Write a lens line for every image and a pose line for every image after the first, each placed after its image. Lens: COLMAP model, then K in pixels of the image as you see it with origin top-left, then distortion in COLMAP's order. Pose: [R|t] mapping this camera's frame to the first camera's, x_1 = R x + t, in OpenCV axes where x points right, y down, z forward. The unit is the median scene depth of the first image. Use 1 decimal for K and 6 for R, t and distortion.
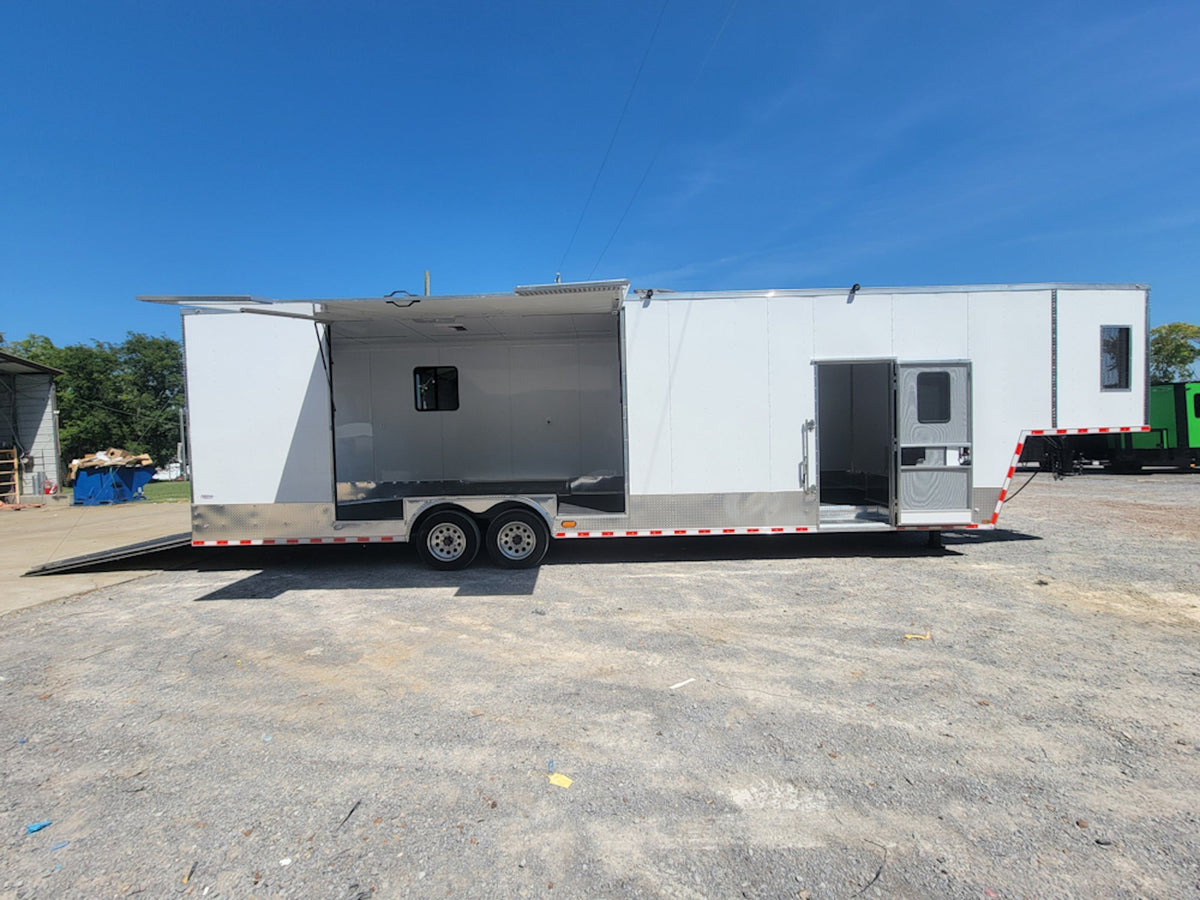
lens RADIAL K [[488.1, 0, 602.4], [0, 488.1, 447.5], [0, 0, 1]] dist [-0.002446, 0.000664]
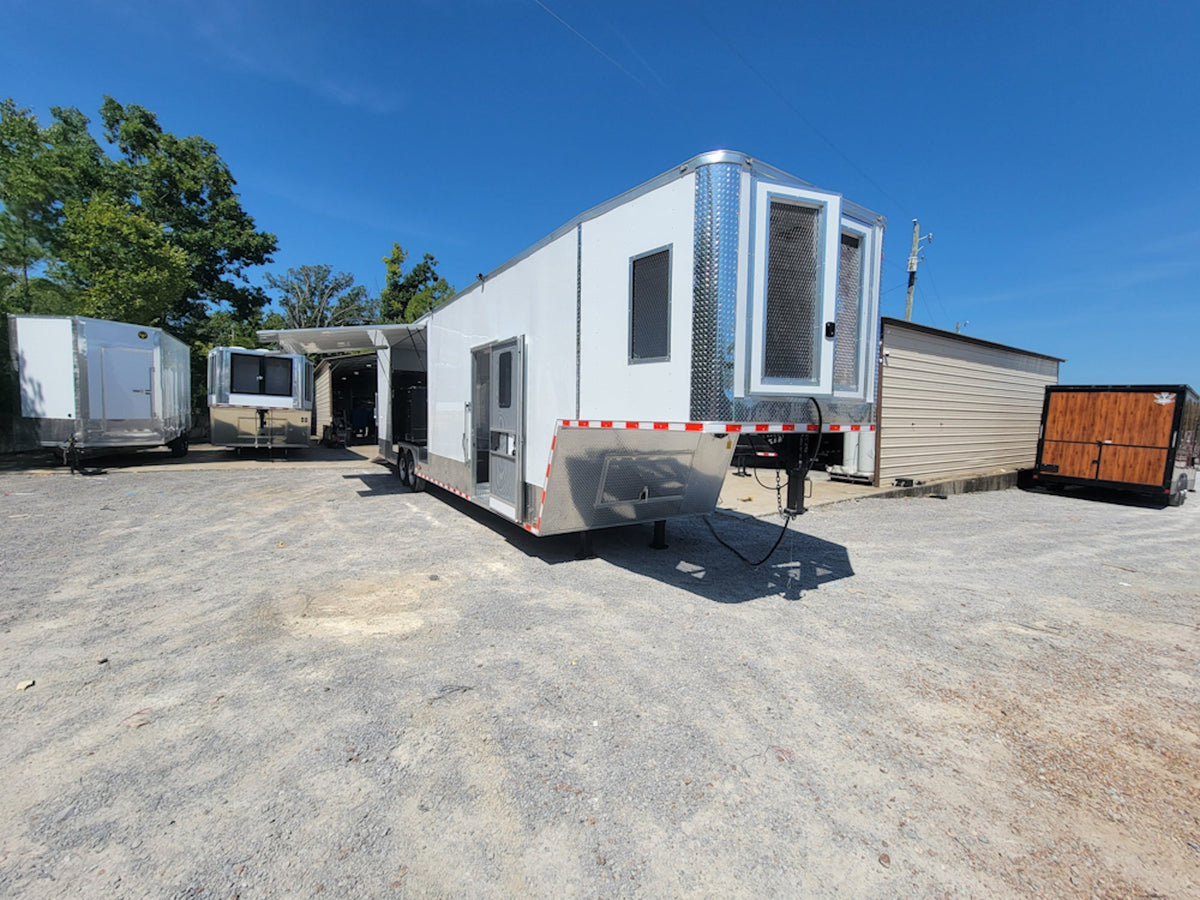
lens RADIAL K [[488.1, 0, 602.4], [0, 488.1, 447.5], [0, 0, 1]] dist [-0.002446, 0.000664]
pose [[0.555787, 0.090465, -0.826388, 1.563340], [-0.057854, 0.995860, 0.070107, -0.049614], [0.829309, 0.008845, 0.558720, 0.628418]]
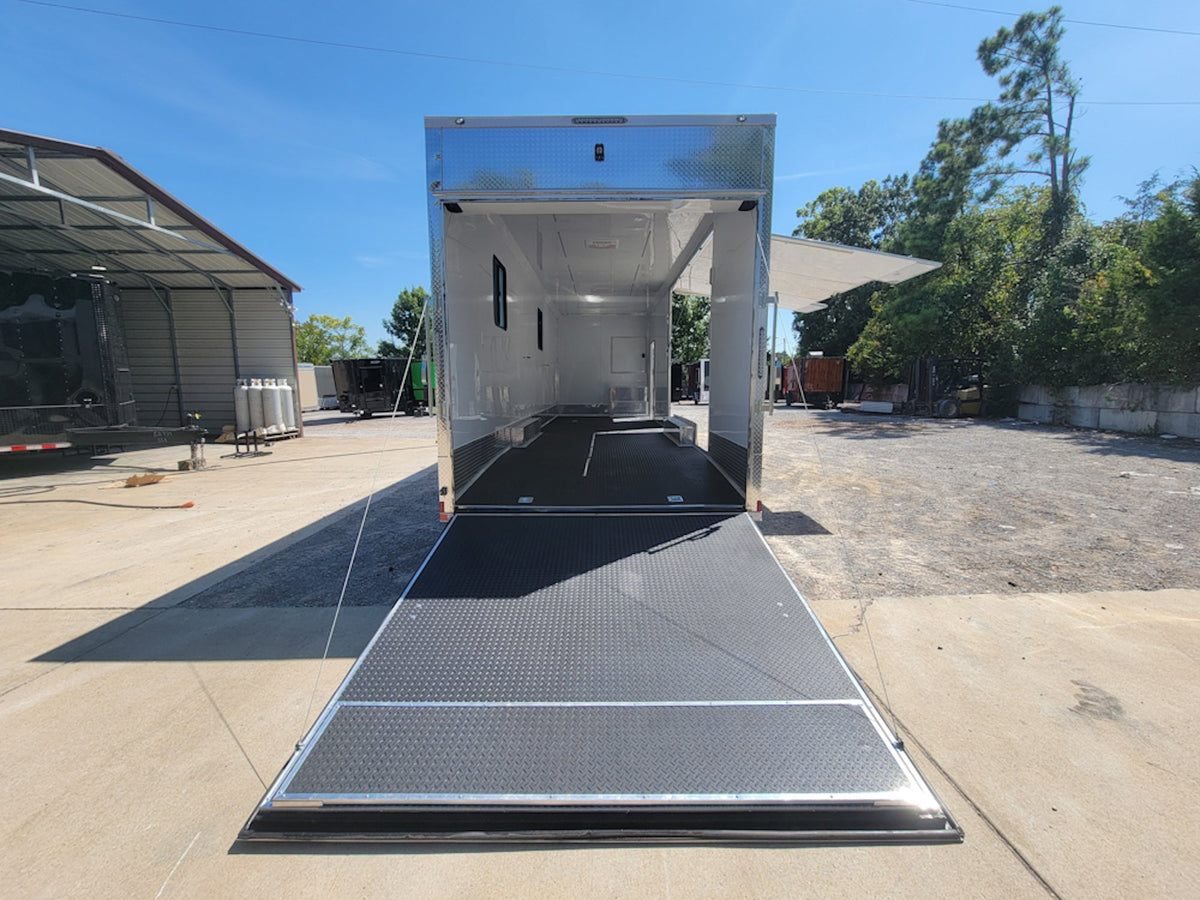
lens RADIAL K [[485.6, 0, 602.1], [0, 485.6, 450.1], [0, 0, 1]] dist [-0.002131, 0.000403]
pose [[-0.008391, -0.107821, 0.994135, -1.495231], [0.032904, 0.993602, 0.108041, 0.039895], [-0.999423, 0.033617, -0.004790, 1.242459]]
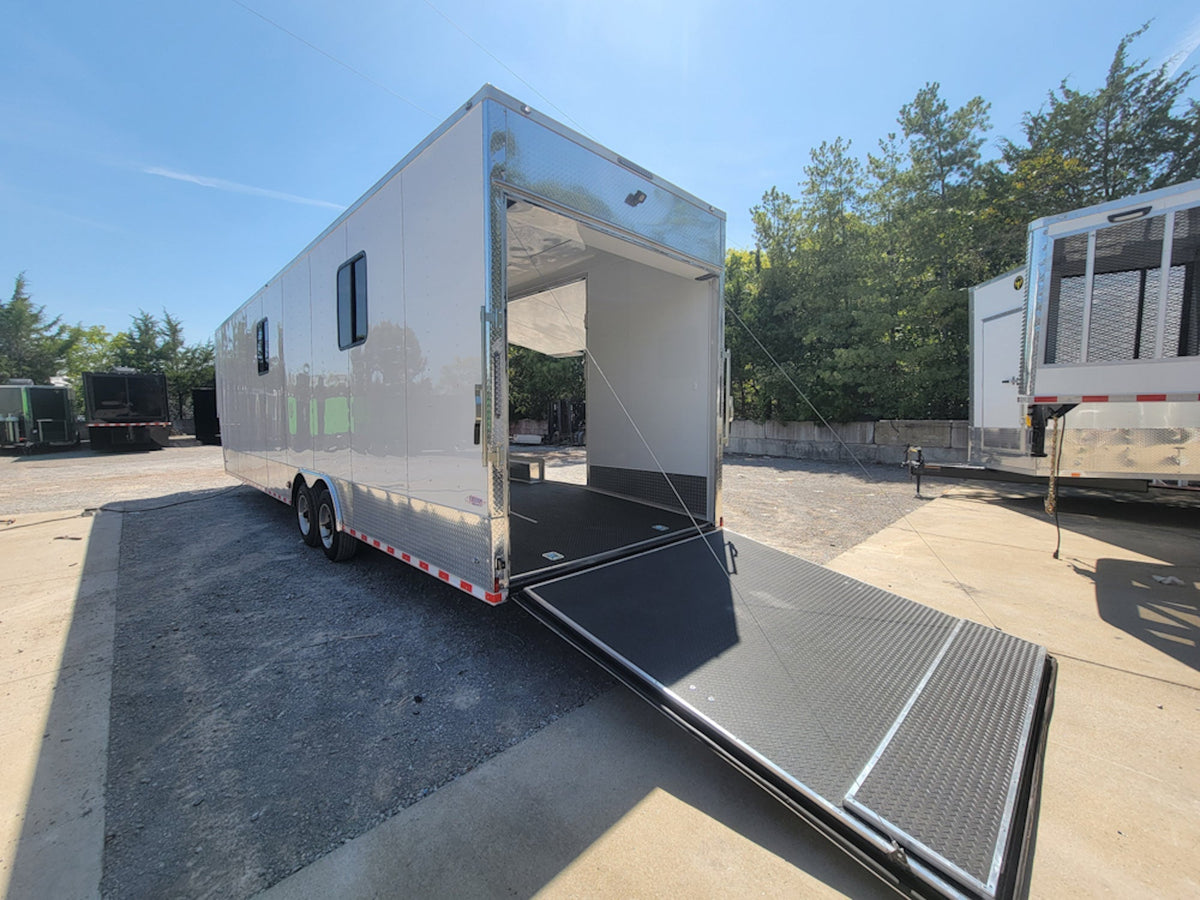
lens RADIAL K [[485.6, 0, 602.1], [0, 485.6, 450.1], [0, 0, 1]] dist [-0.002131, 0.000403]
pose [[-0.711766, -0.018984, 0.702161, -1.274911], [0.040794, 0.996830, 0.068303, 0.015579], [-0.701232, 0.077260, -0.708735, 1.708059]]
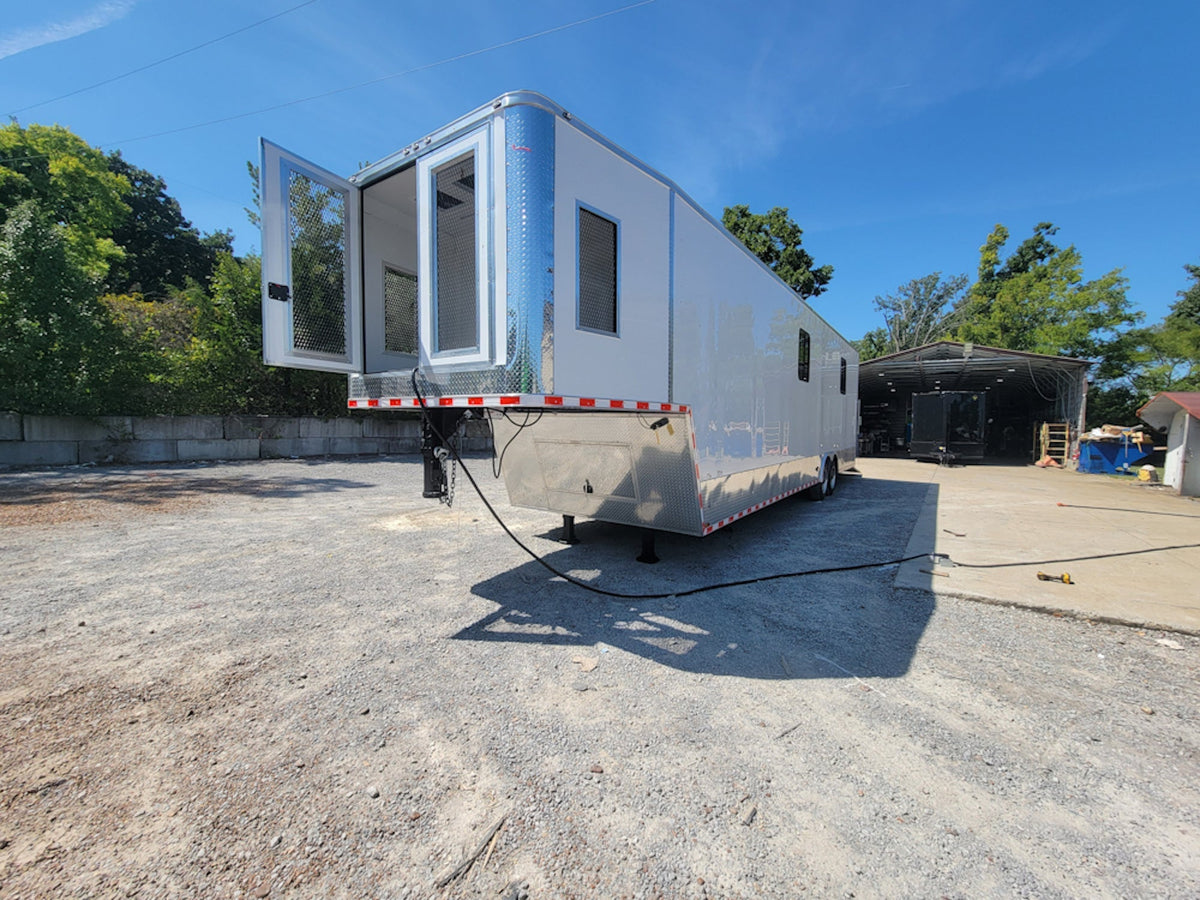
lens RADIAL K [[489.8, 0, 602.1], [0, 489.8, 447.5], [0, 0, 1]] dist [-0.001298, 0.000157]
pose [[-0.562745, 0.060540, -0.824411, 1.548266], [-0.026203, 0.995507, 0.090991, -0.051466], [0.826215, 0.072807, -0.558630, 1.734815]]
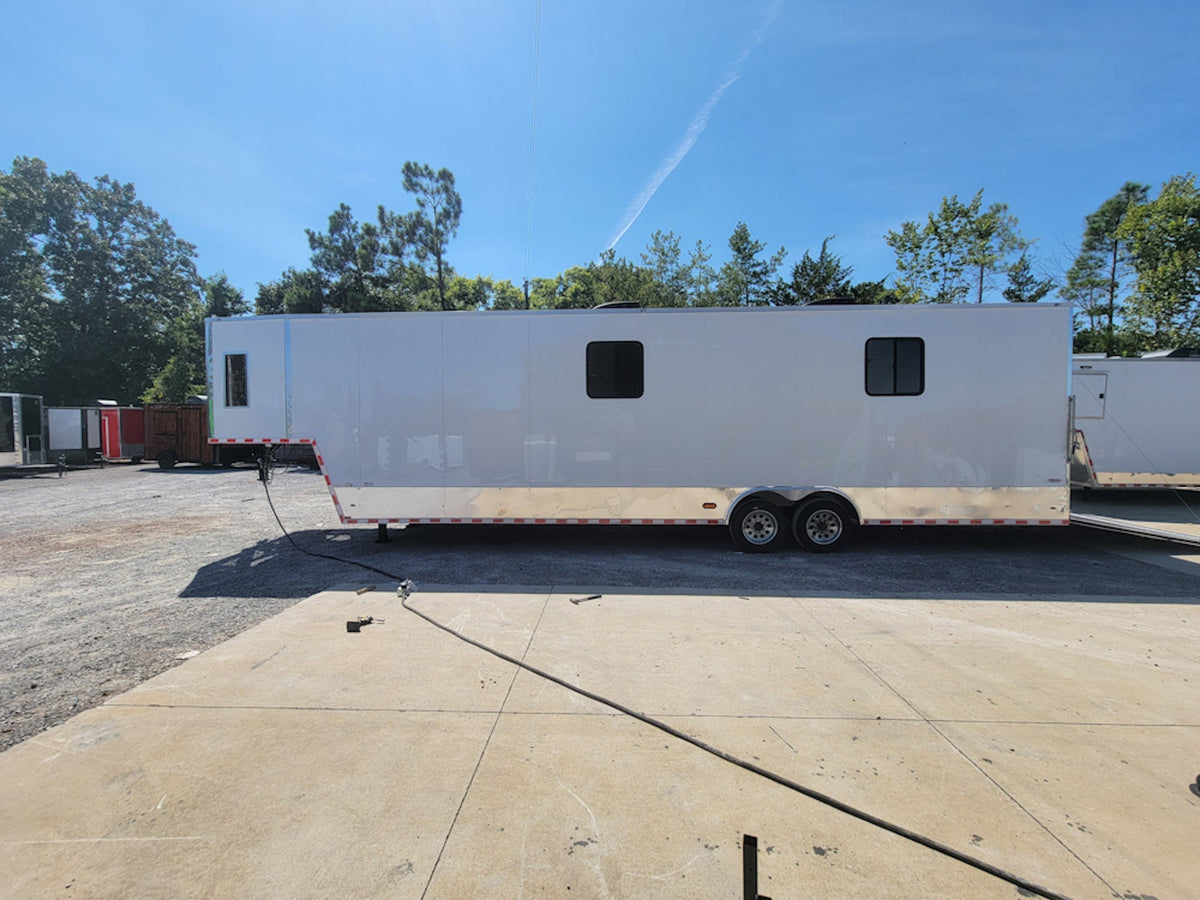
lens RADIAL K [[488.1, 0, 602.4], [0, 488.1, 447.5], [0, 0, 1]] dist [-0.002446, 0.000664]
pose [[-0.999151, 0.027963, 0.030241, 0.158019], [0.029781, 0.997666, 0.061448, -0.077002], [-0.028452, 0.062297, -0.997652, 2.572741]]
